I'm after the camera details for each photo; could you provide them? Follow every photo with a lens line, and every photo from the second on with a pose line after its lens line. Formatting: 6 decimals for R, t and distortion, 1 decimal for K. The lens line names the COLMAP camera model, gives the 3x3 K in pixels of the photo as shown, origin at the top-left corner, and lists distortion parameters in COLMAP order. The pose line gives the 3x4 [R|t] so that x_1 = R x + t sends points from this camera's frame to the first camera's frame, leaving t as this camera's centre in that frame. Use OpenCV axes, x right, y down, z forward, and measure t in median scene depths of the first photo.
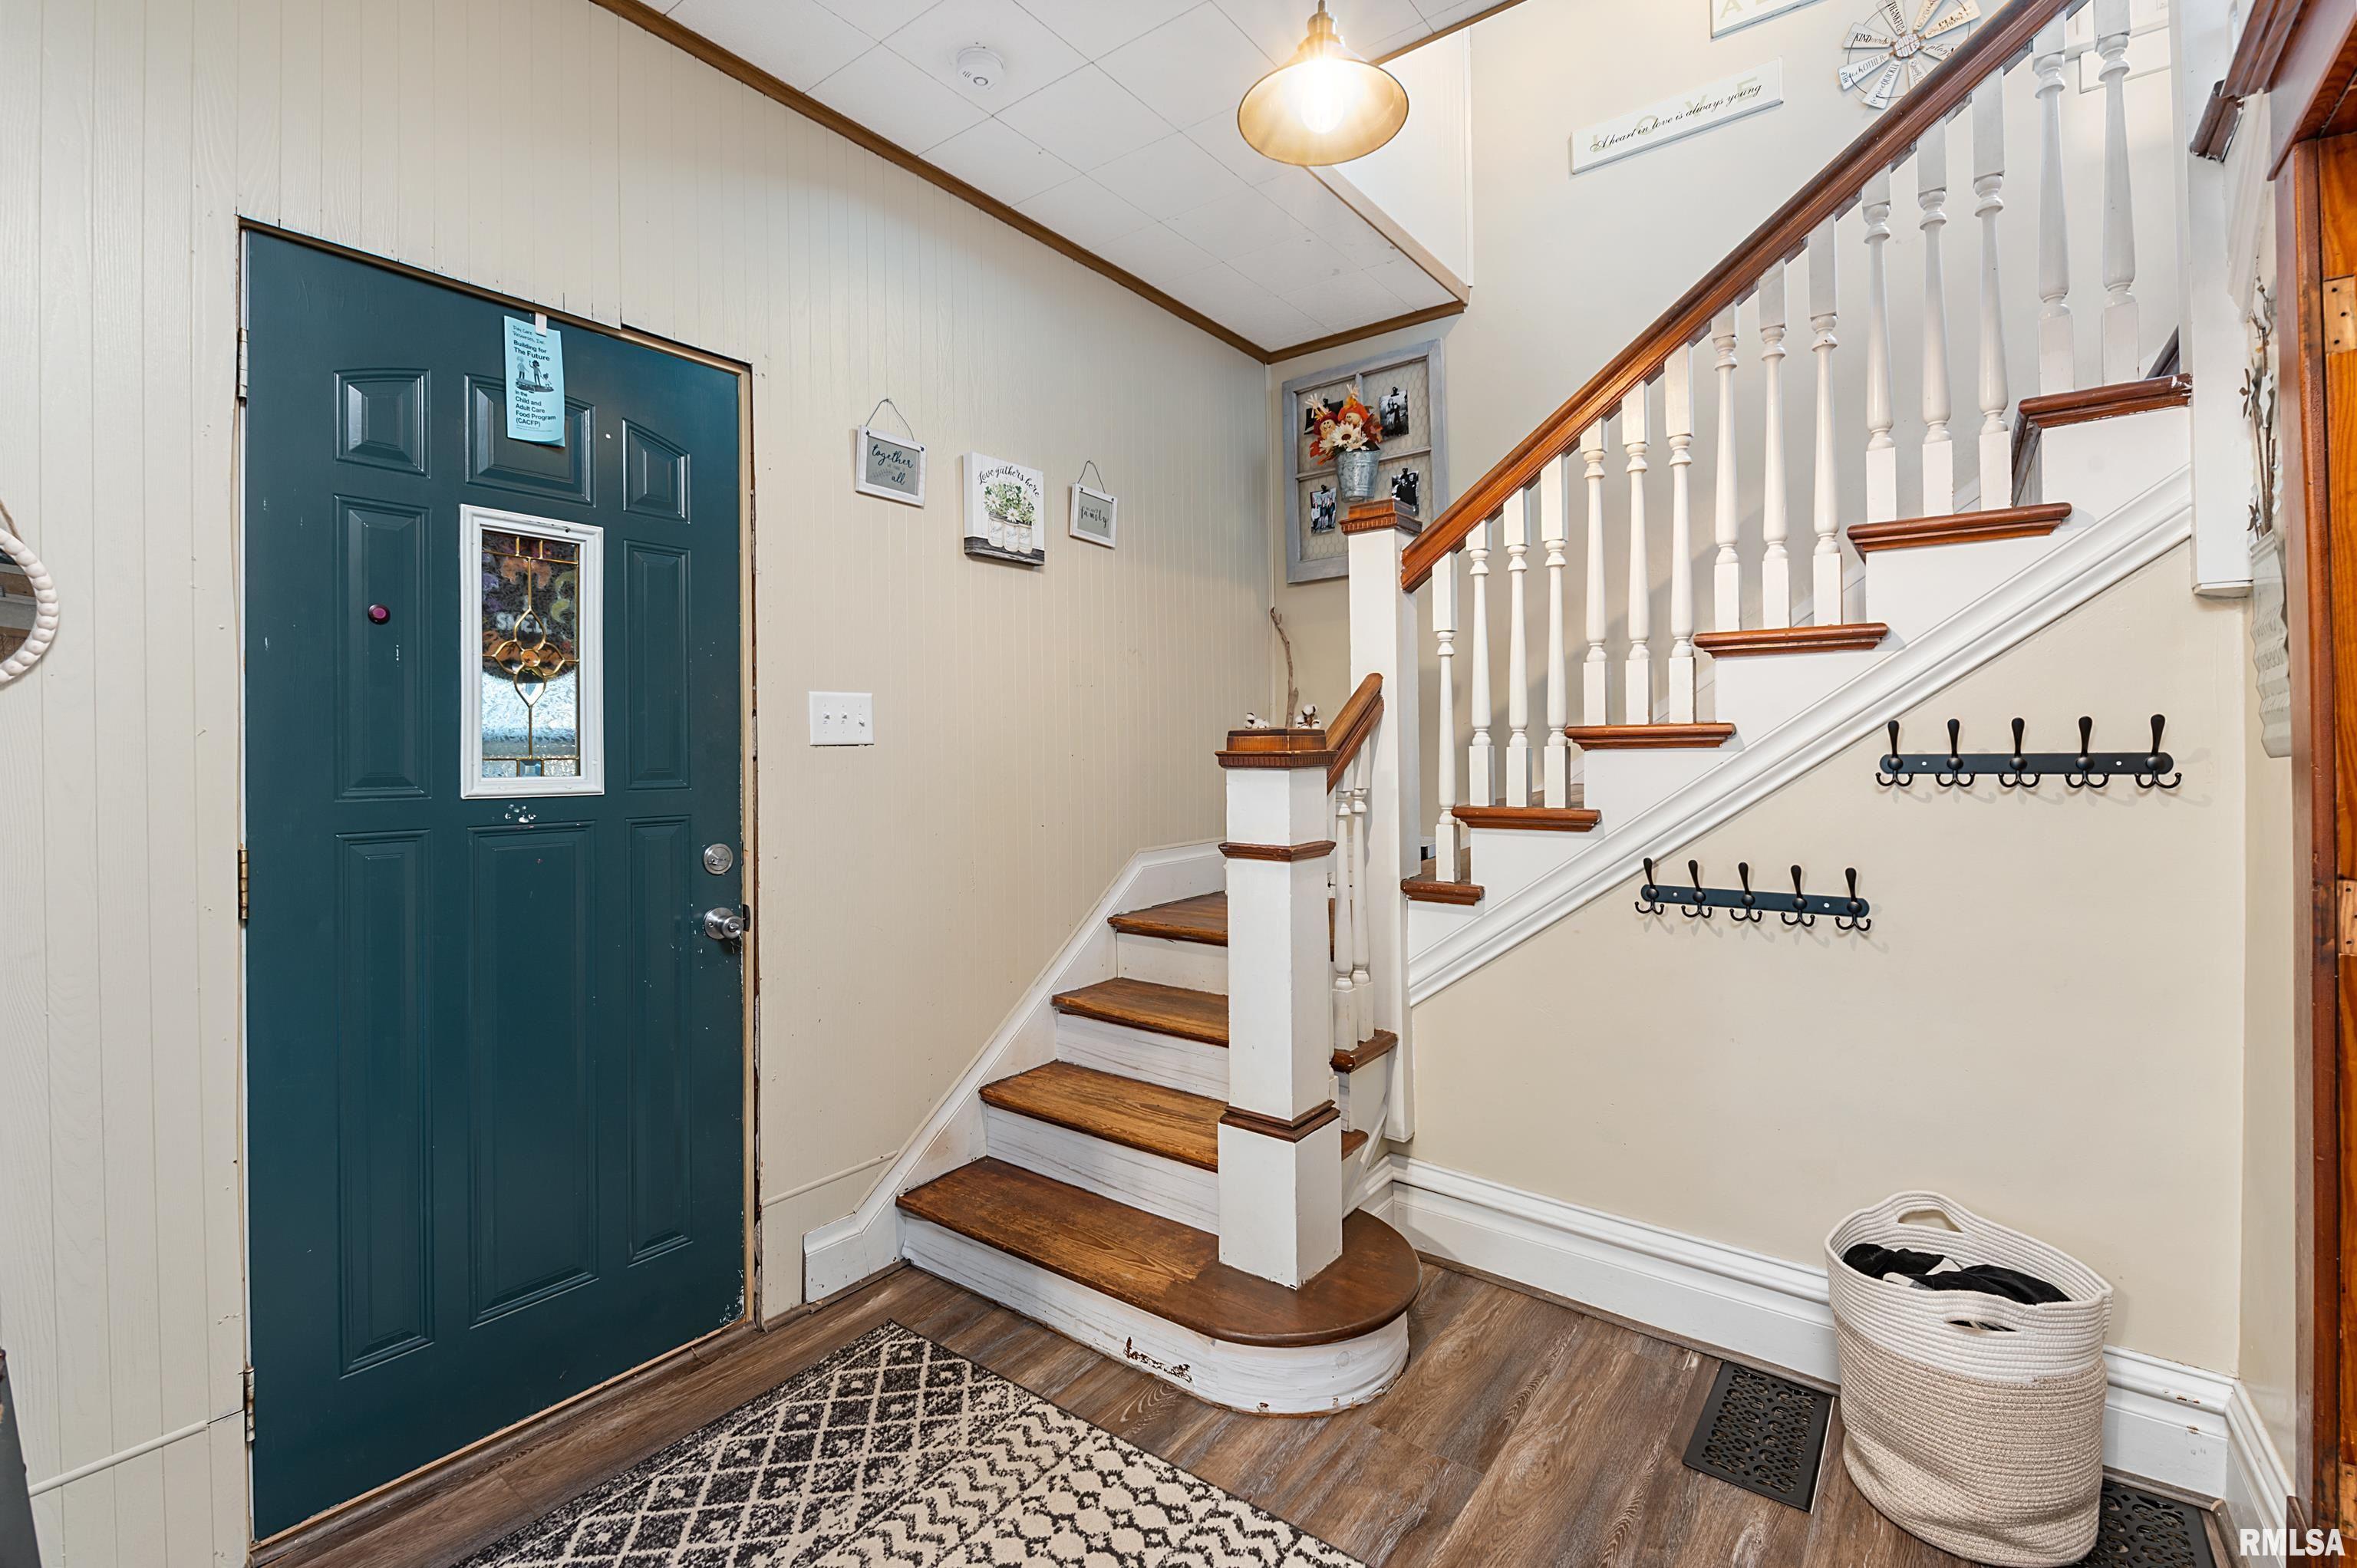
lens RADIAL K [[1035.1, 0, 1178.5], [0, 1035.1, 784.0], [0, 0, 1]] dist [0.000015, -0.000046]
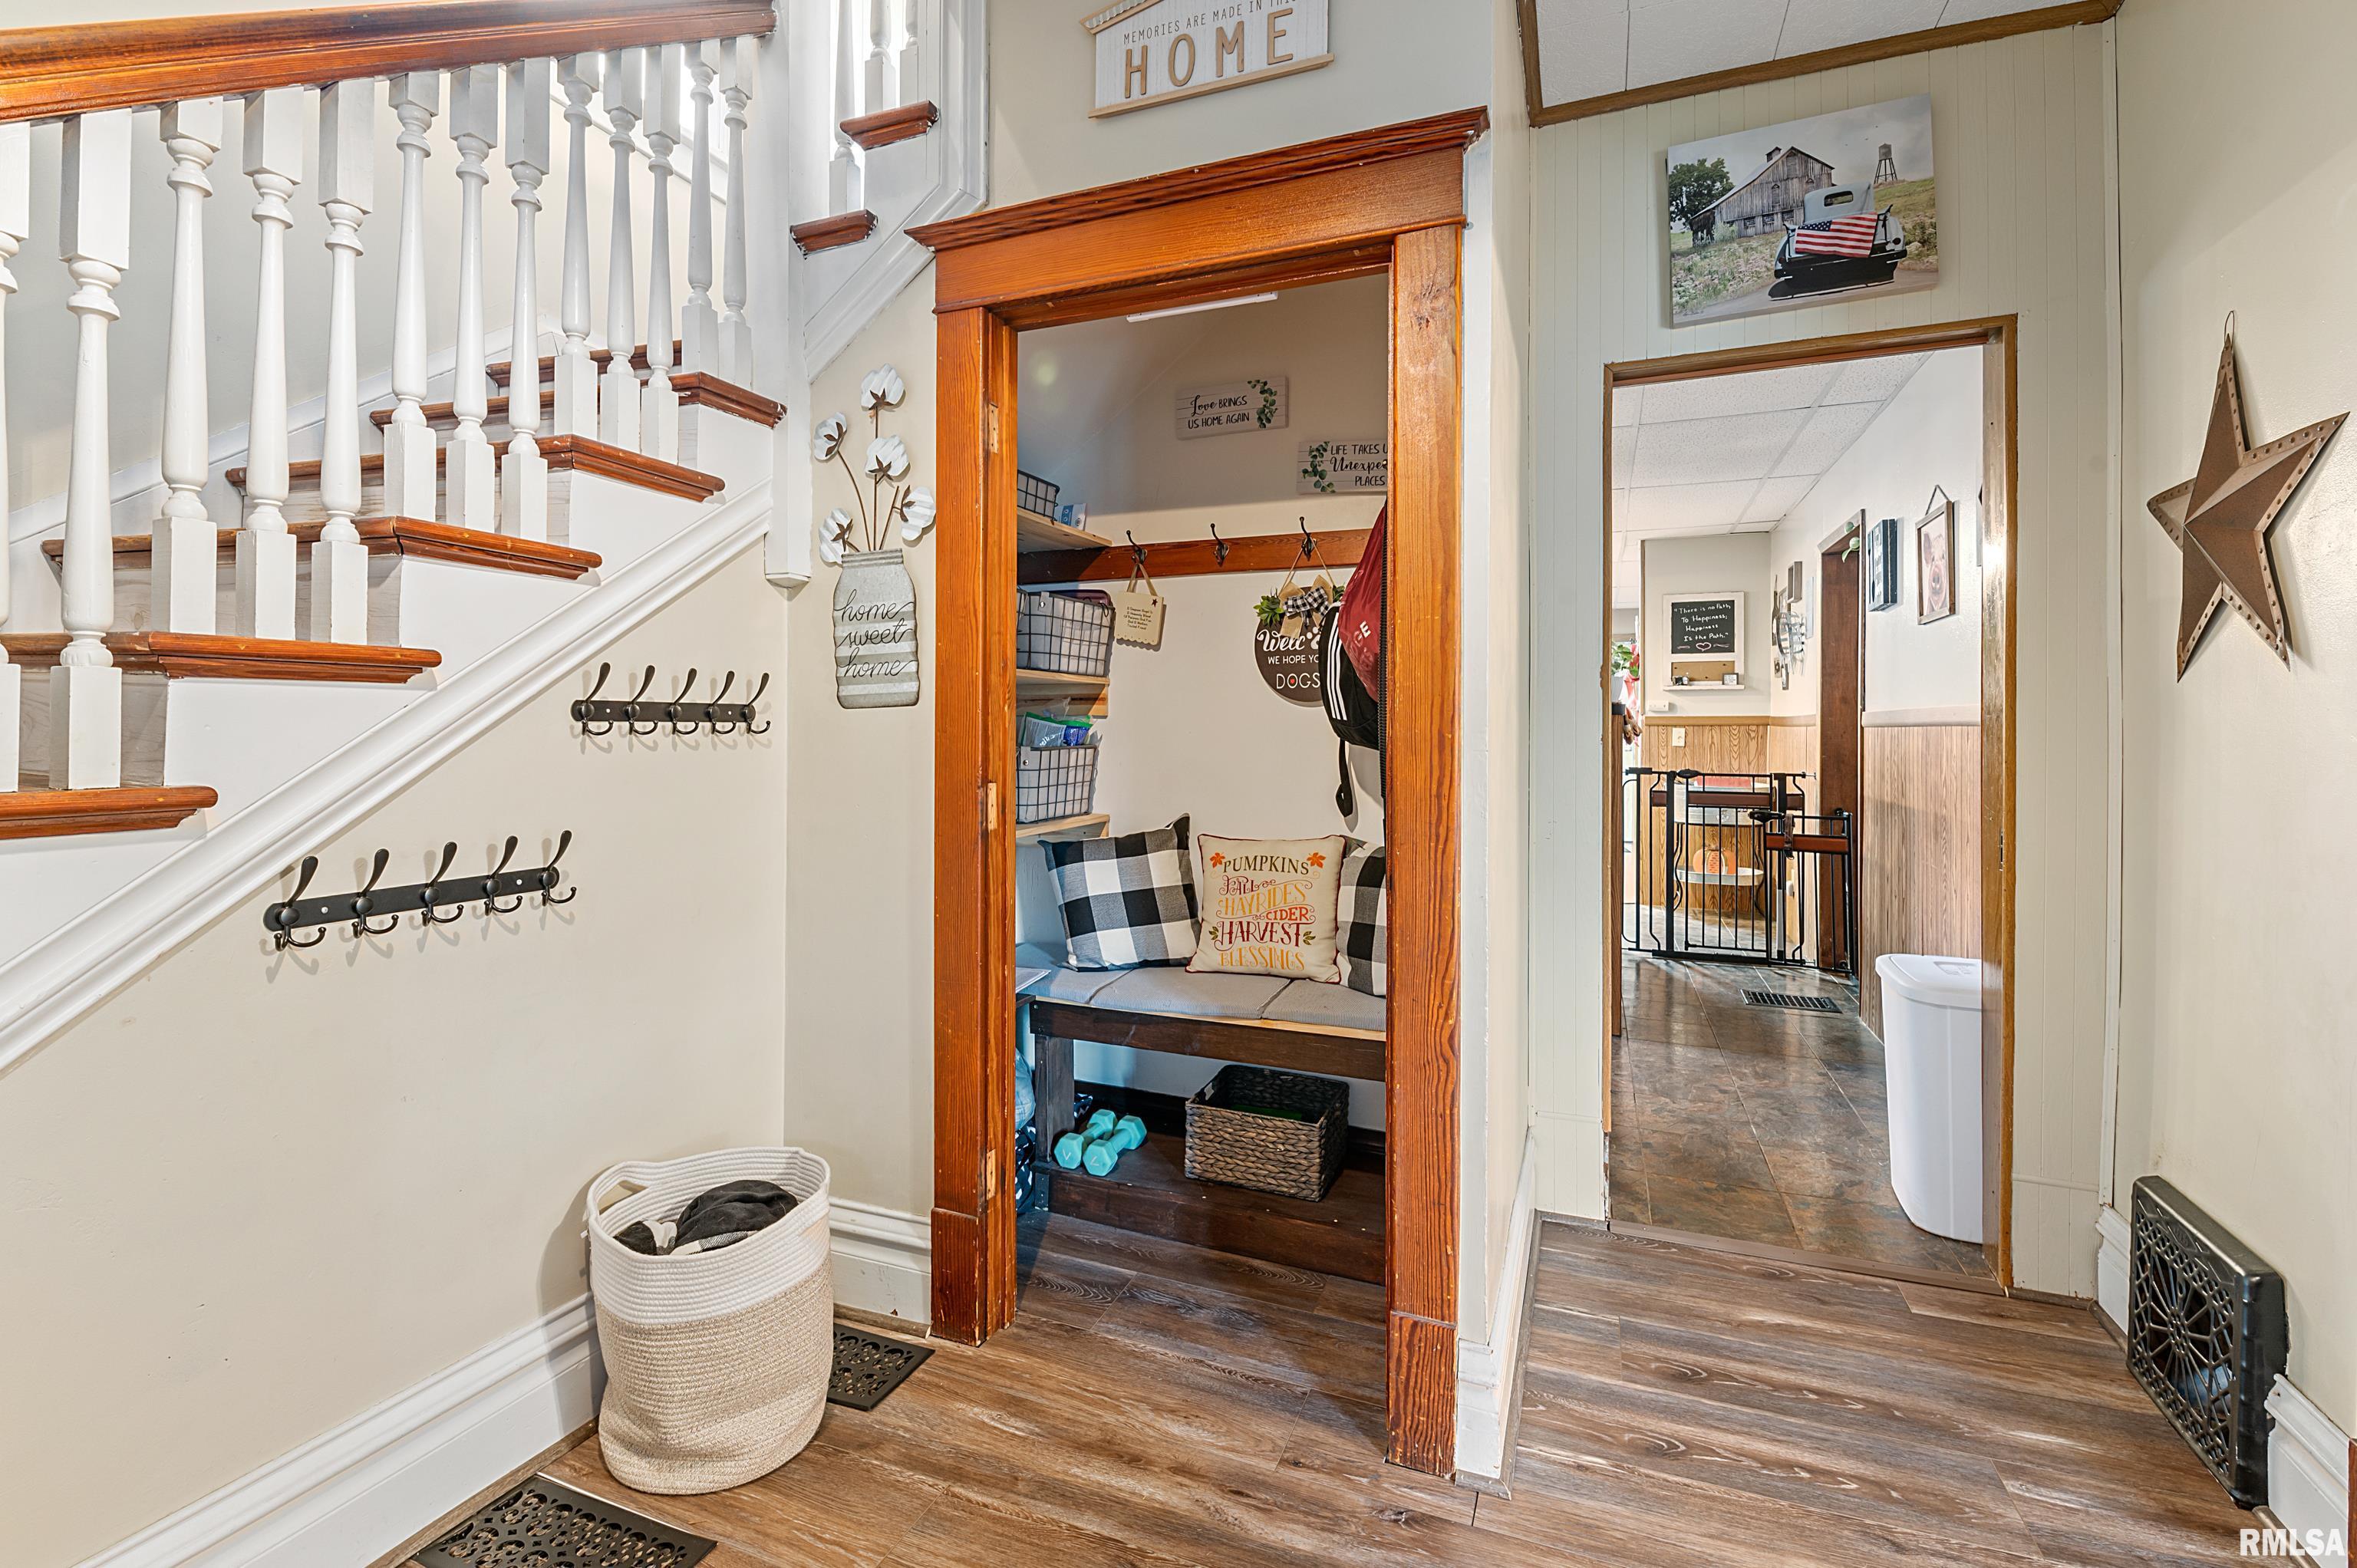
lens RADIAL K [[1034.9, 0, 1178.4], [0, 1034.9, 732.9], [0, 0, 1]] dist [0.000719, 0.000040]
pose [[-0.270731, -0.006337, 0.962634, -0.299967], [0.008357, 0.999925, 0.008933, -0.003677], [-0.962619, 0.010464, -0.270658, 0.711494]]
